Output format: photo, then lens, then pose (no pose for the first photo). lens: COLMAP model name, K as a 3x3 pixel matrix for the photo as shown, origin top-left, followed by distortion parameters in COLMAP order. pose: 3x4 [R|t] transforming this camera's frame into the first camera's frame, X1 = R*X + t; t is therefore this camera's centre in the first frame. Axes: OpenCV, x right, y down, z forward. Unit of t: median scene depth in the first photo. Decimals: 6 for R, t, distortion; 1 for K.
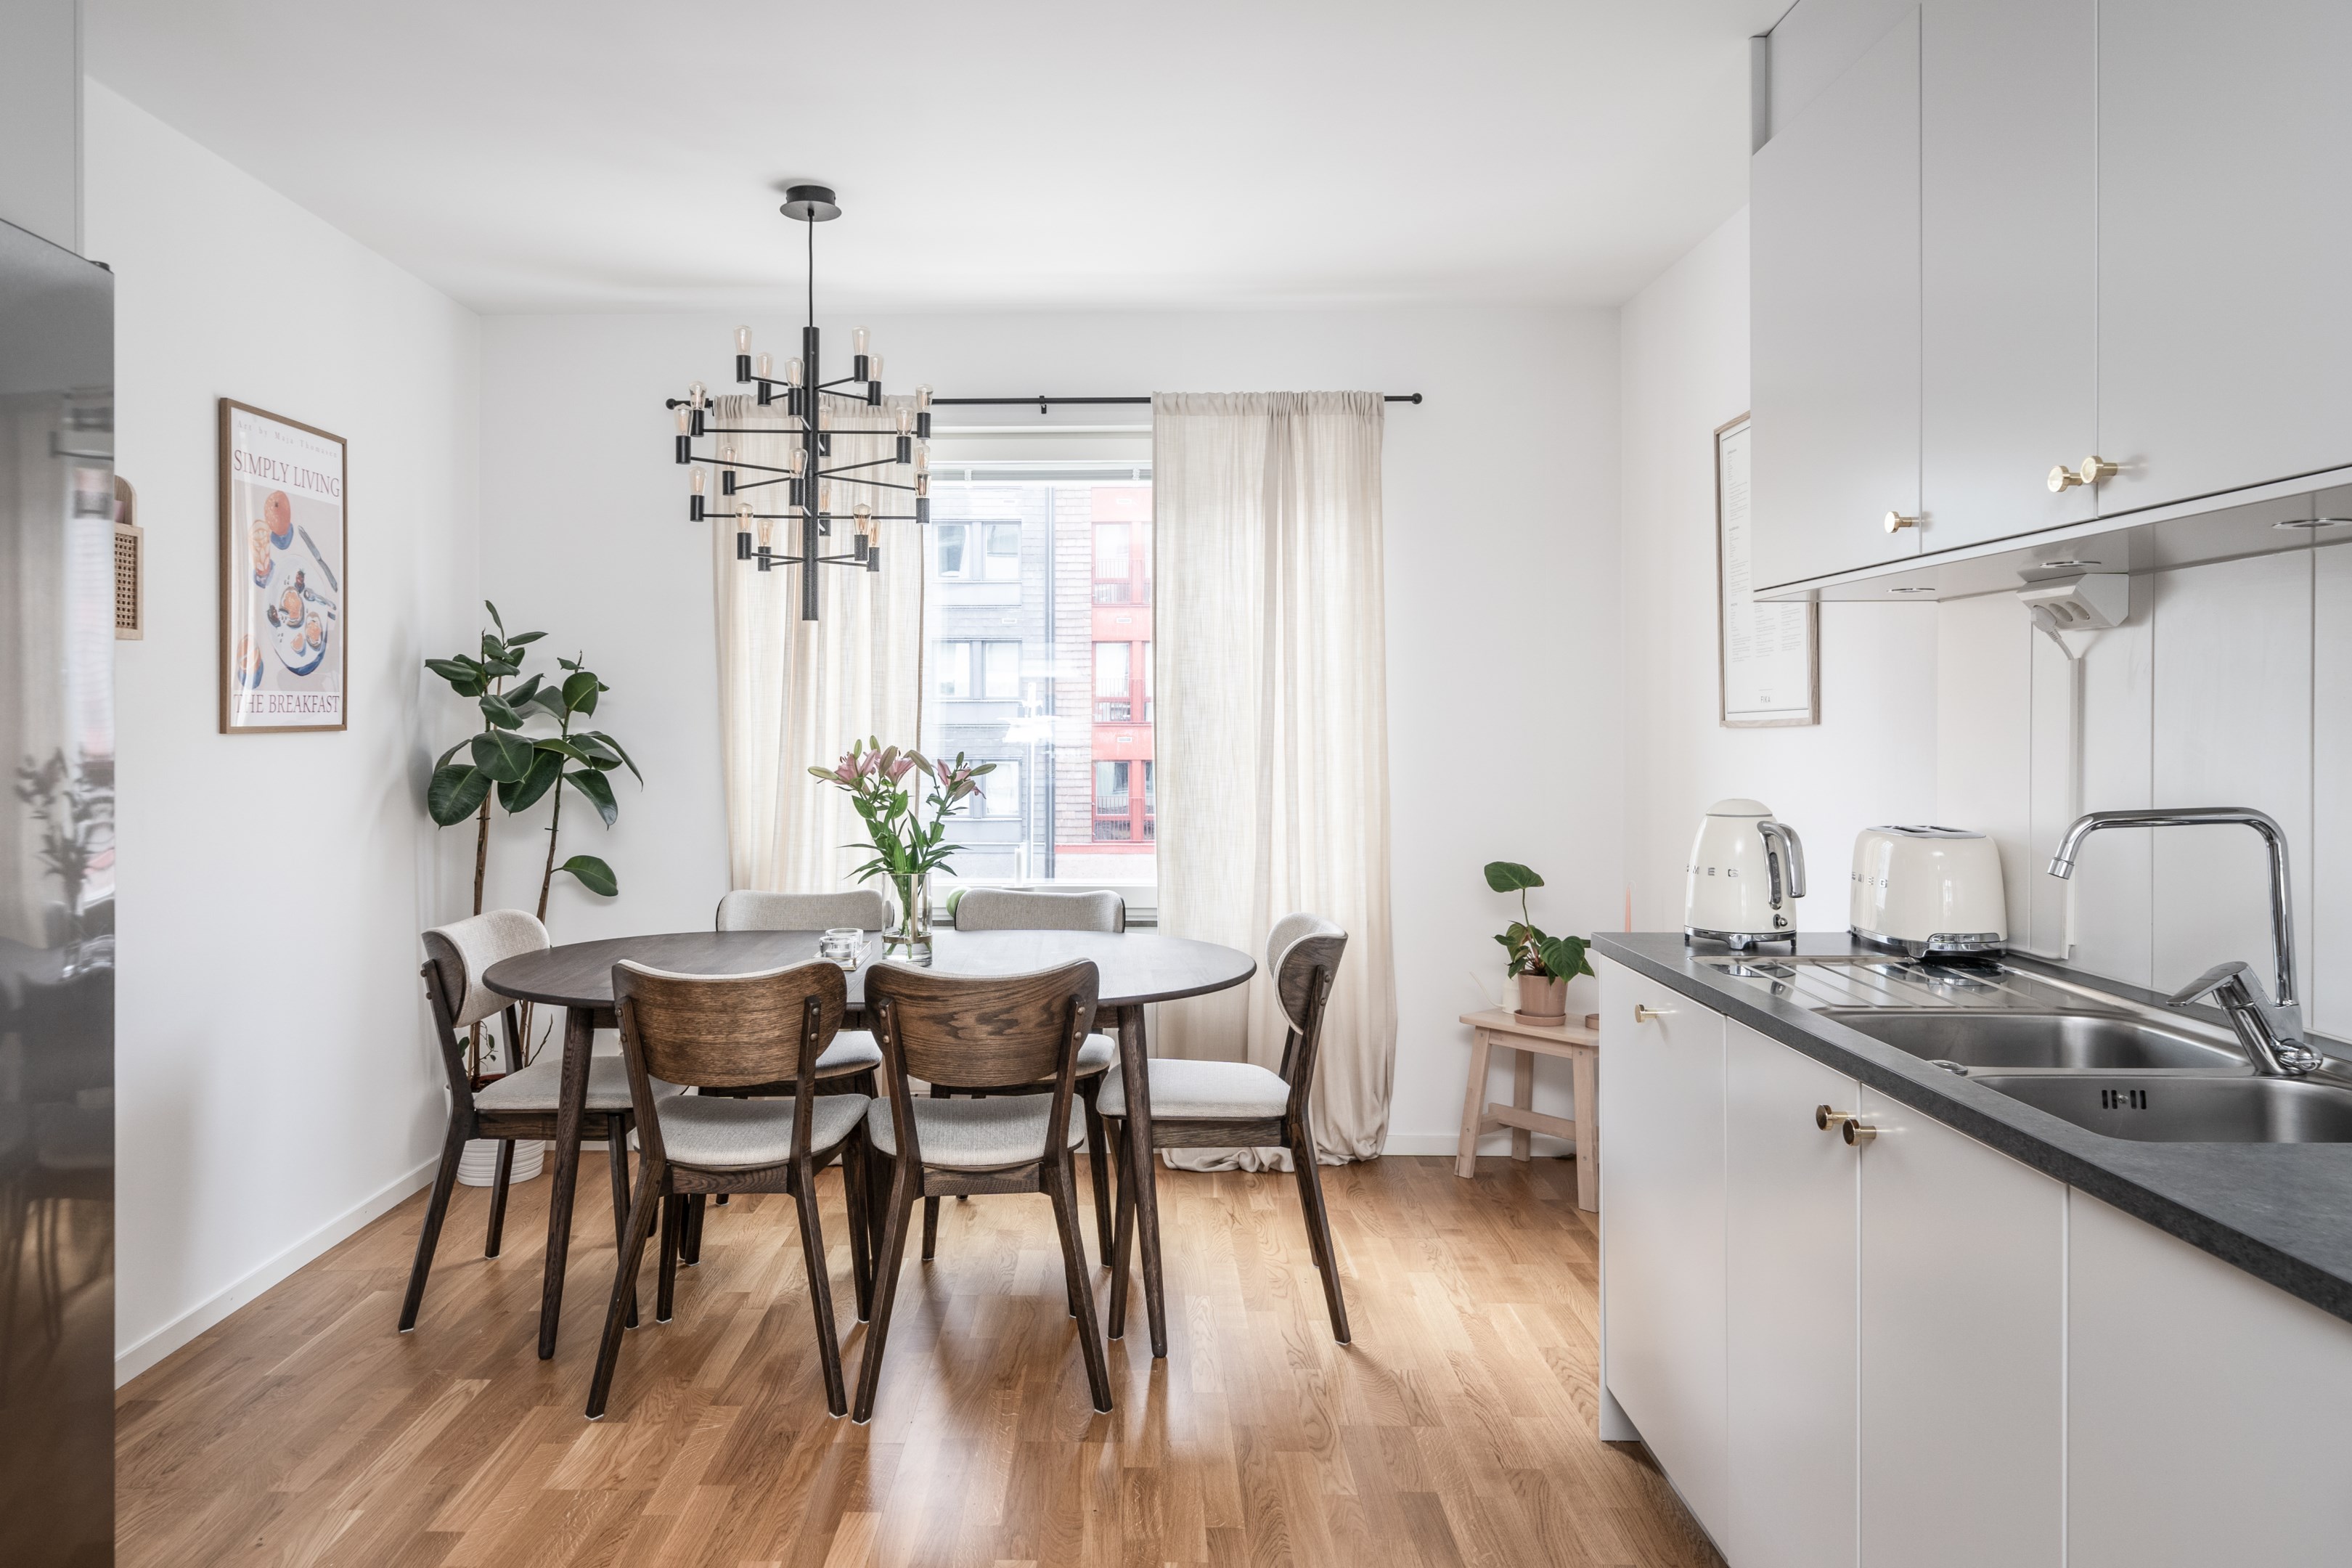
lens RADIAL K [[1643.2, 0, 1110.3], [0, 1643.2, 757.1], [0, 0, 1]] dist [0.009873, 0.000370]
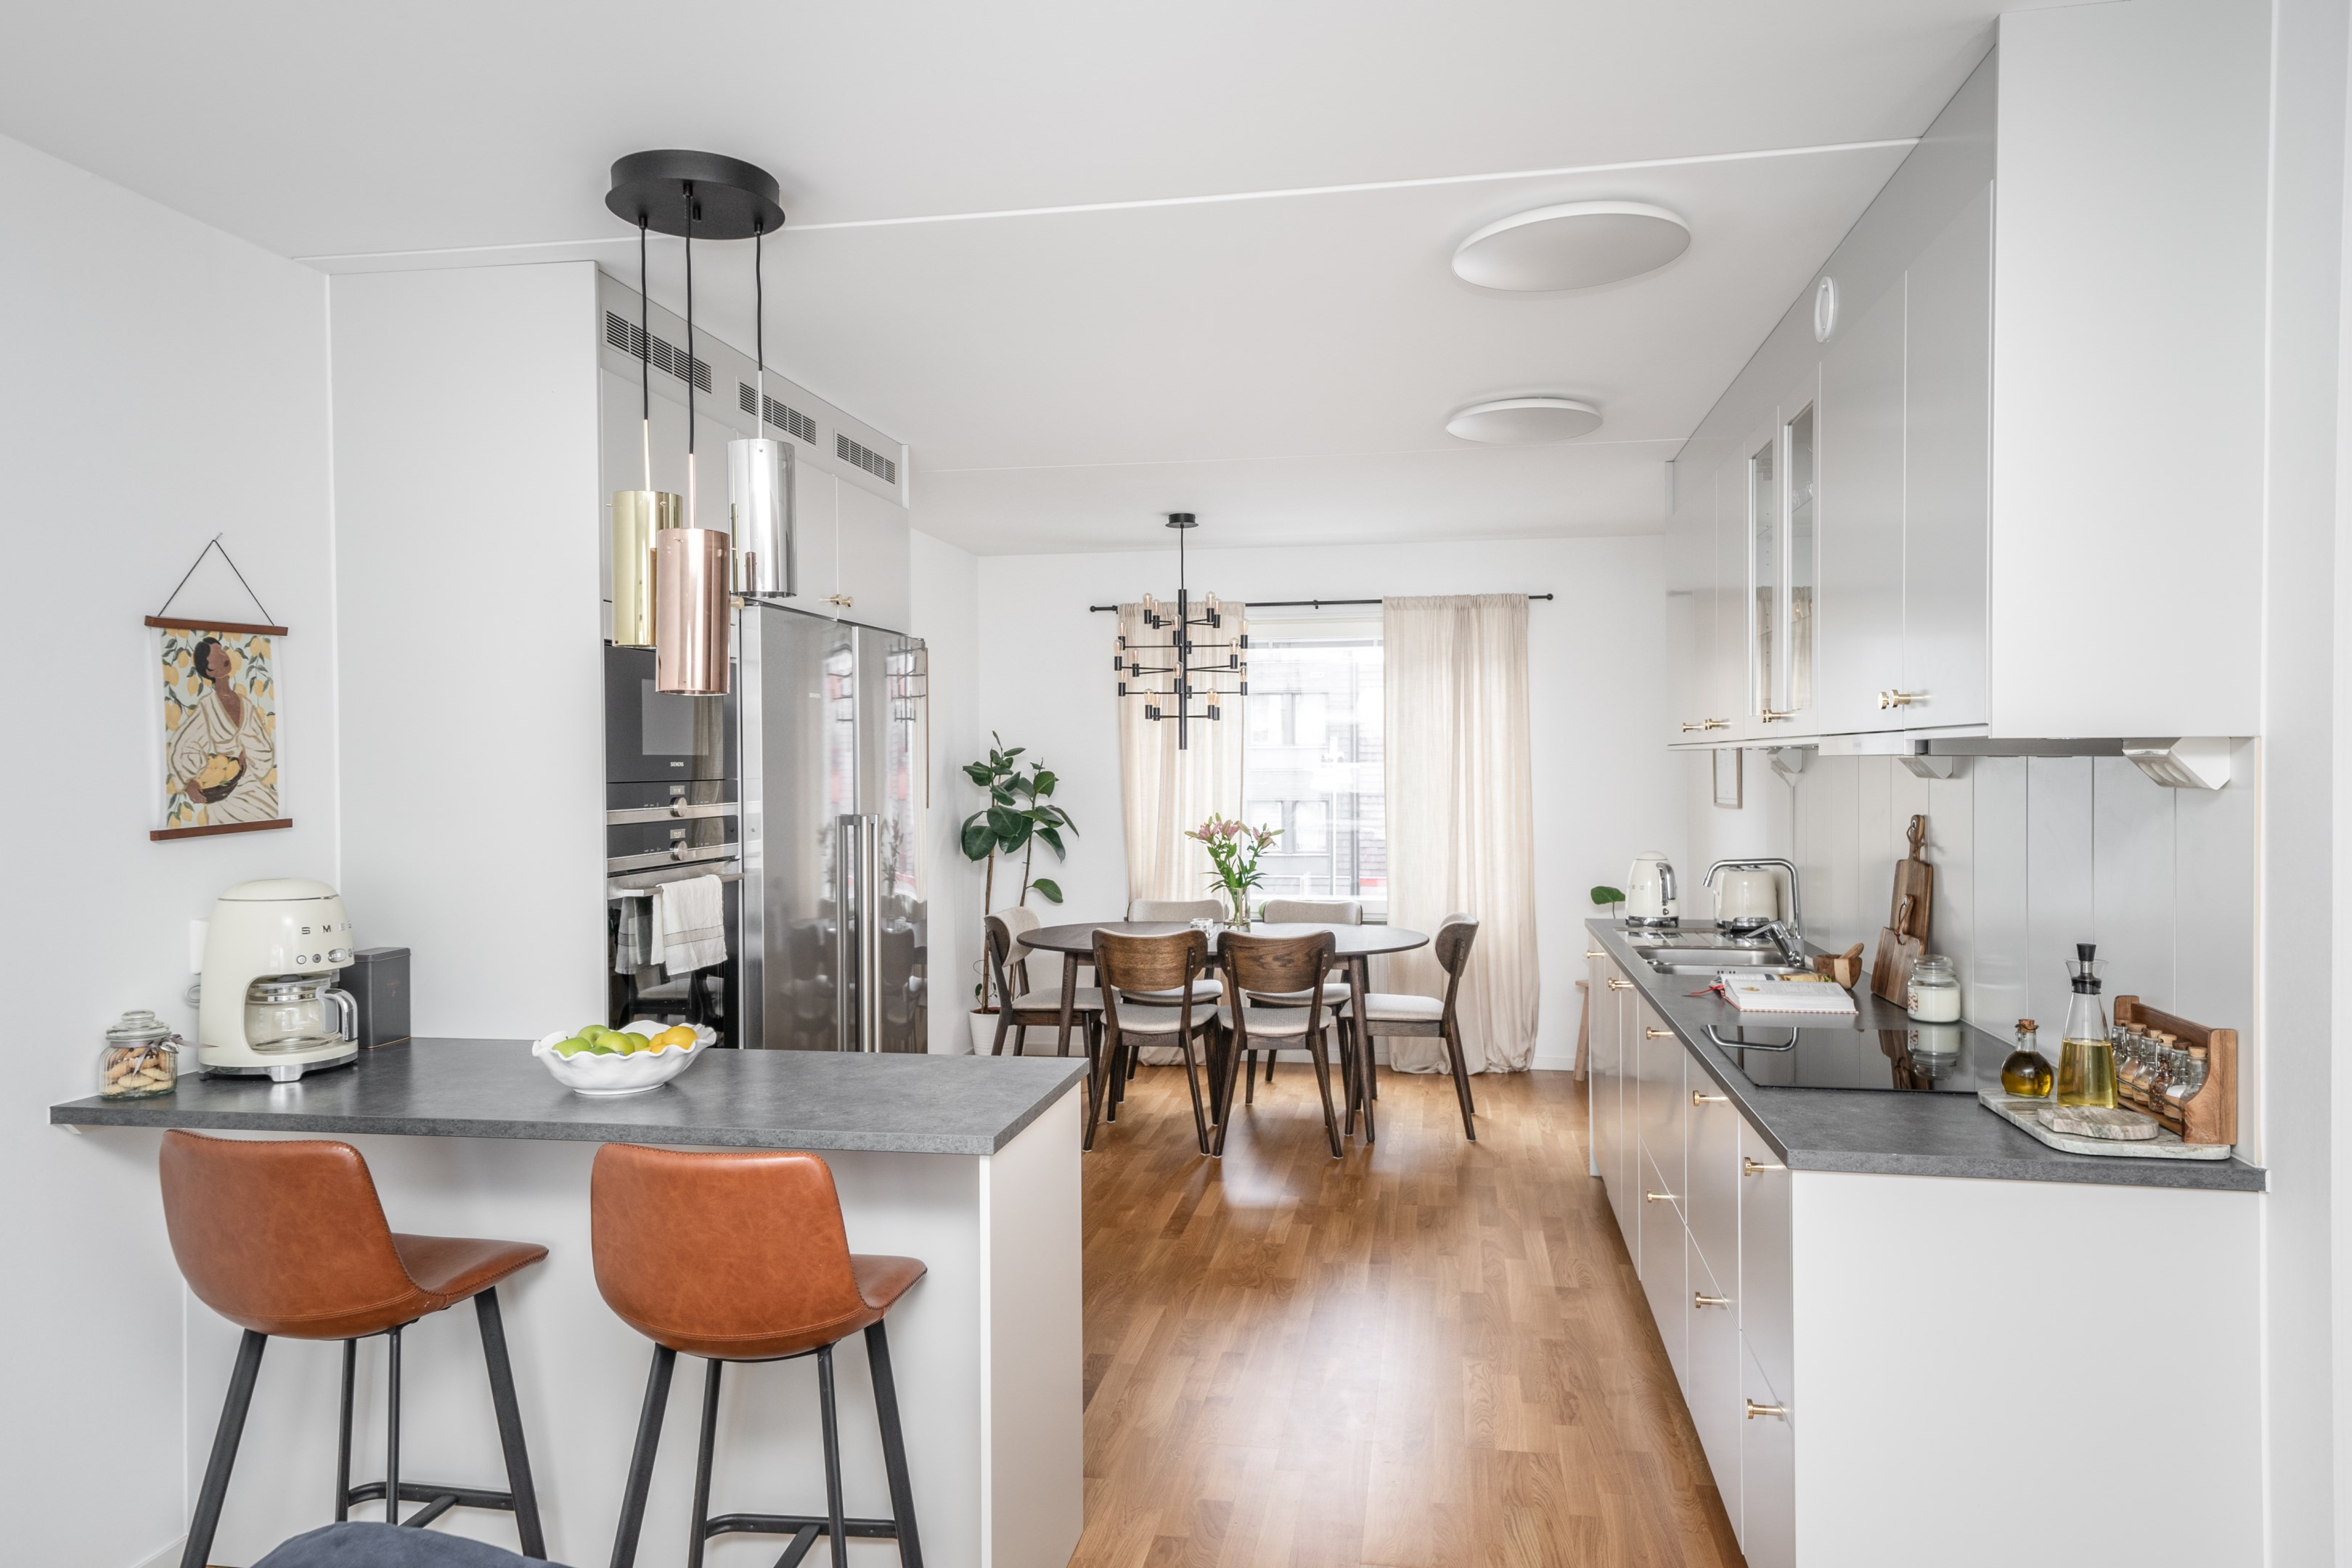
lens RADIAL K [[1643.2, 0, 1110.3], [0, 1643.2, 757.1], [0, 0, 1]] dist [0.009873, 0.000370]
pose [[0.981899, -0.007337, -0.189264, 0.087442], [0.003421, 0.999773, -0.021011, -0.038052], [0.189375, 0.019983, 0.981701, -0.841305]]
